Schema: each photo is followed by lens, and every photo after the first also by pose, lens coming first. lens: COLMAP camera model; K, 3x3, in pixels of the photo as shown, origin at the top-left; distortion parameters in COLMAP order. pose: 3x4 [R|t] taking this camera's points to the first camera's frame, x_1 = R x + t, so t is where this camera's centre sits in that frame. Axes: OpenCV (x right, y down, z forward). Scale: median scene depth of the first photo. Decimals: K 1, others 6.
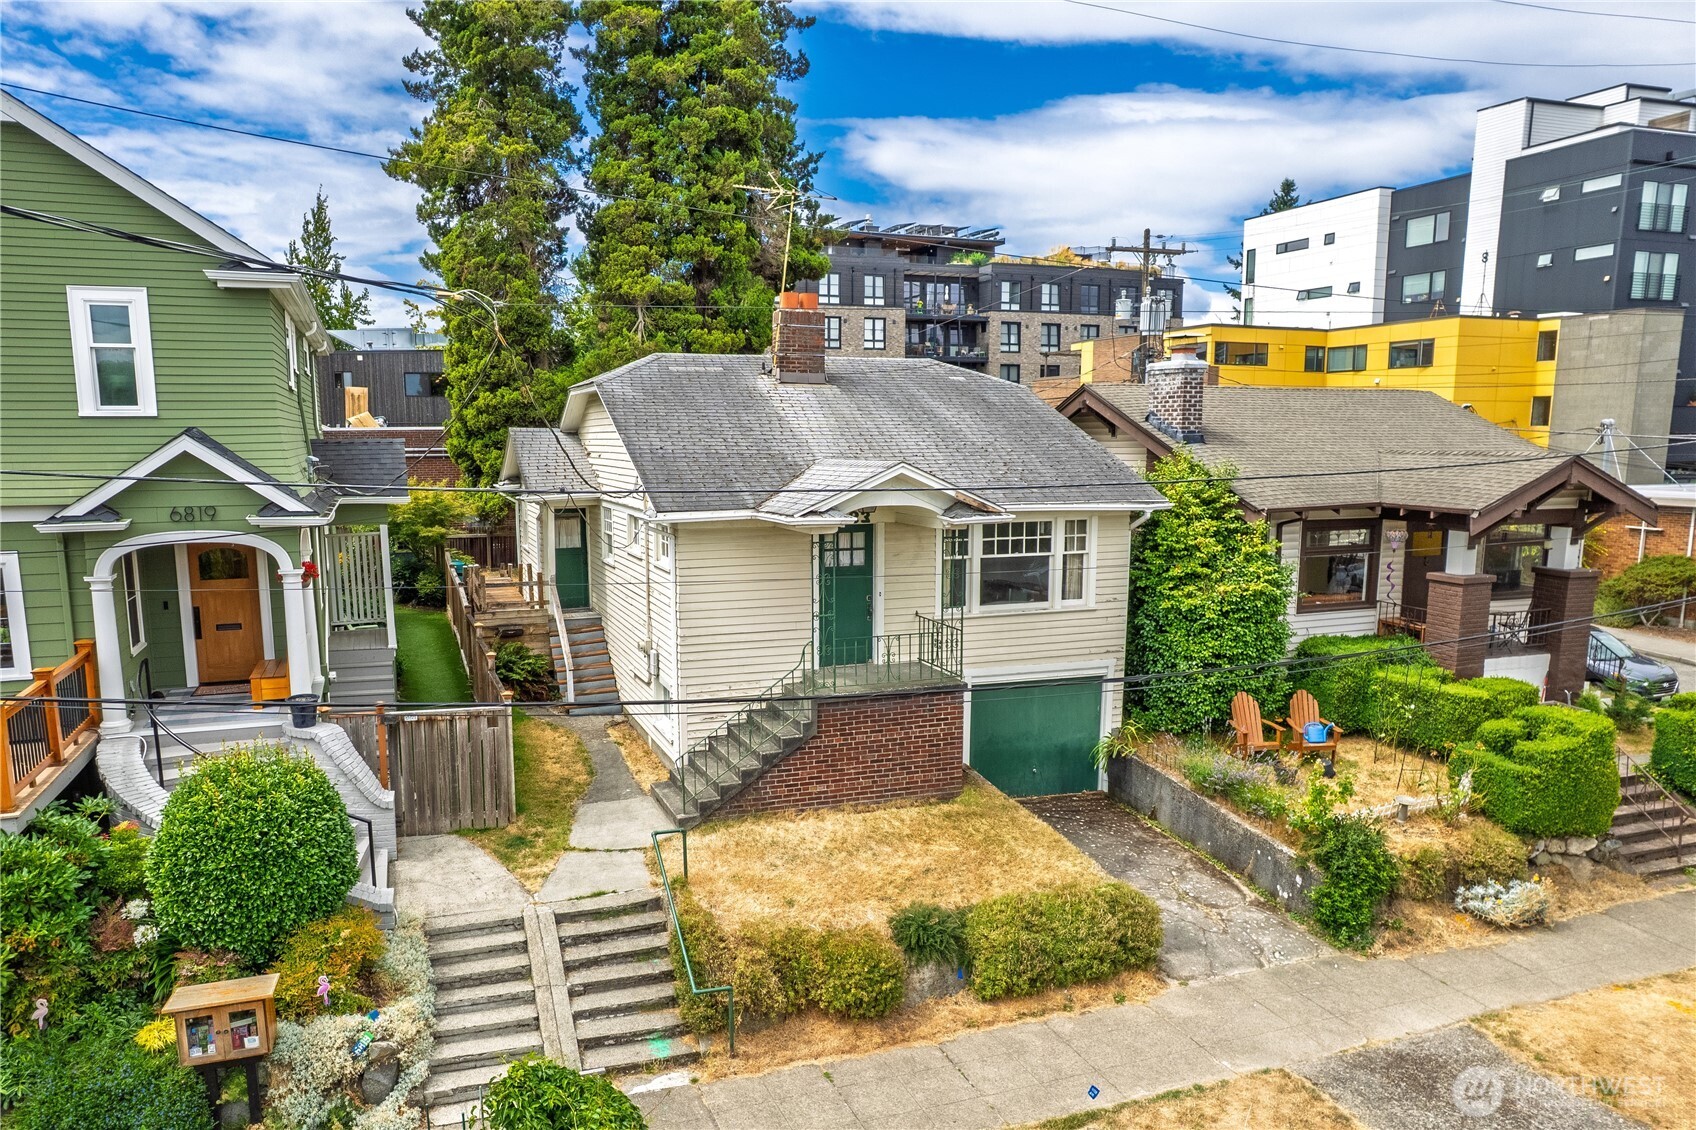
lens RADIAL K [[1183.3, 0, 771.1], [0, 1183.3, 641.6], [0, 0, 1]] dist [-0.006329, -0.052448]
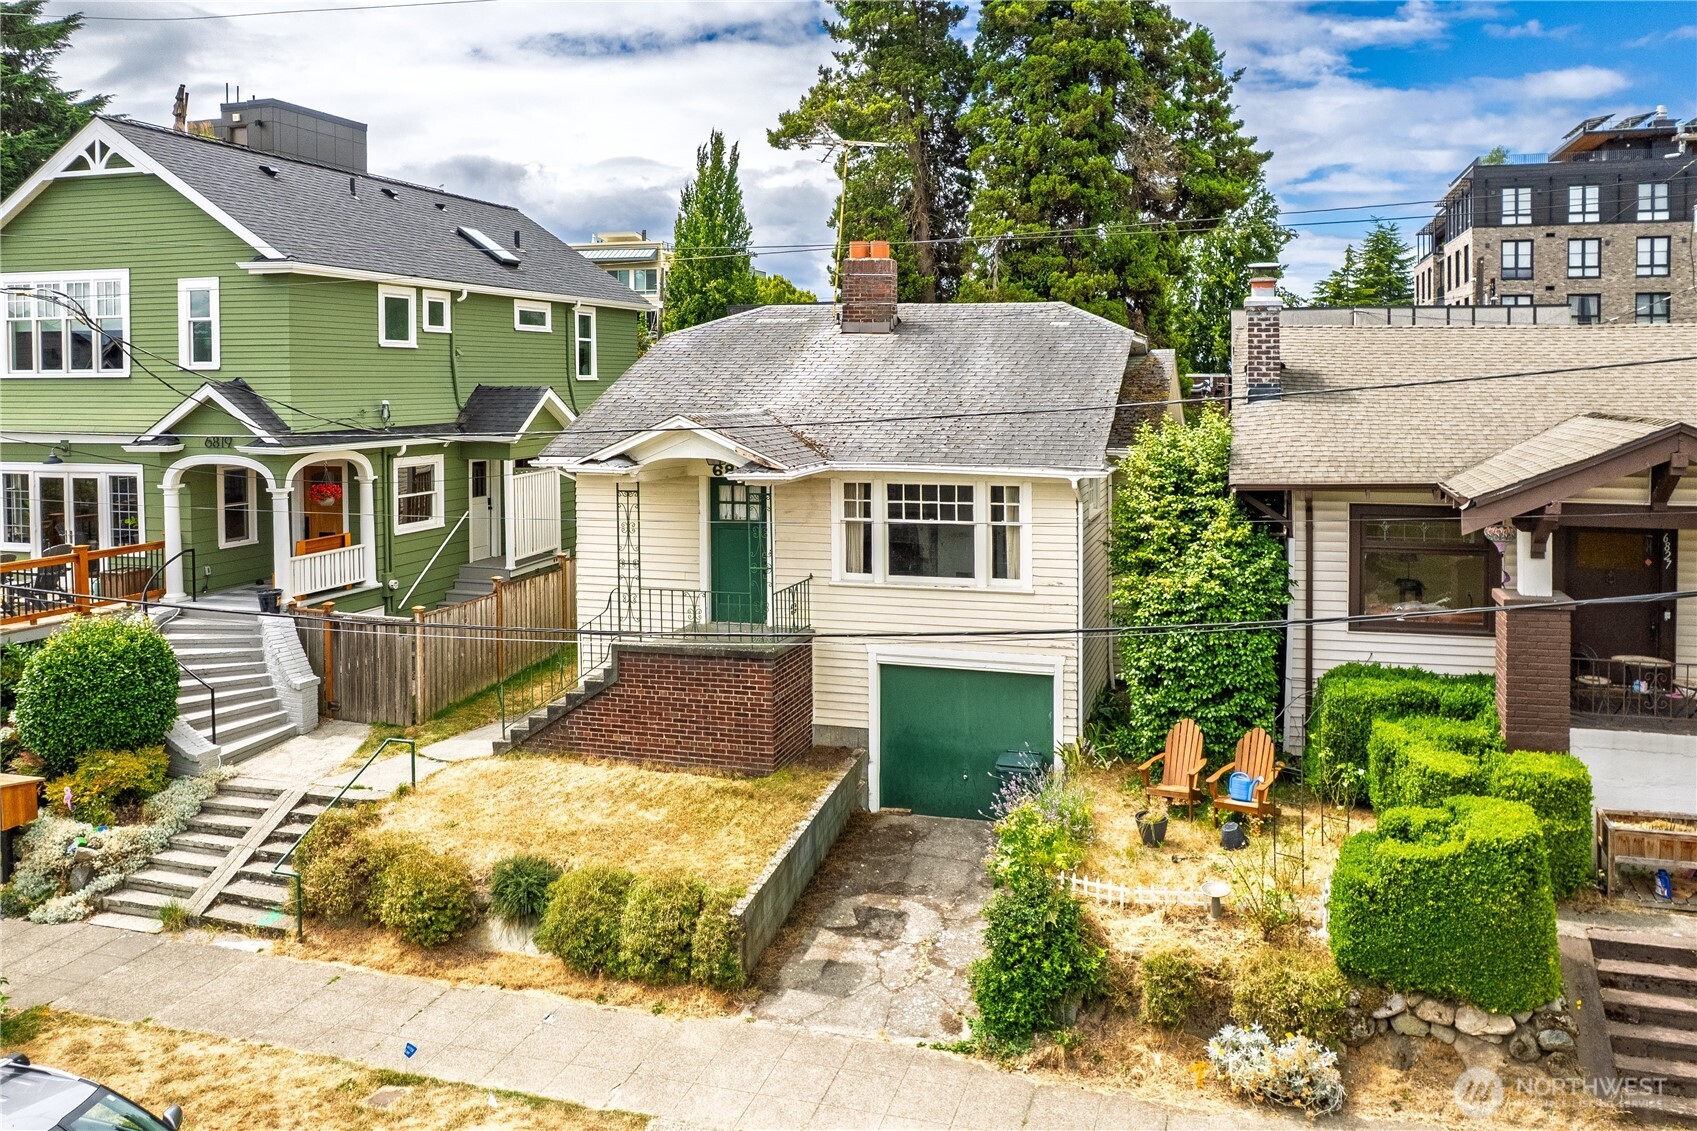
lens RADIAL K [[1322.8, 0, 850.4], [0, 1322.8, 446.0], [0, 0, 1]] dist [-0.011199, -0.019445]
pose [[0.816565, 0.031628, -0.576387, 0.777772], [-0.103899, 0.990244, -0.092856, -0.033414], [0.567827, 0.135709, 0.811884, 0.165326]]
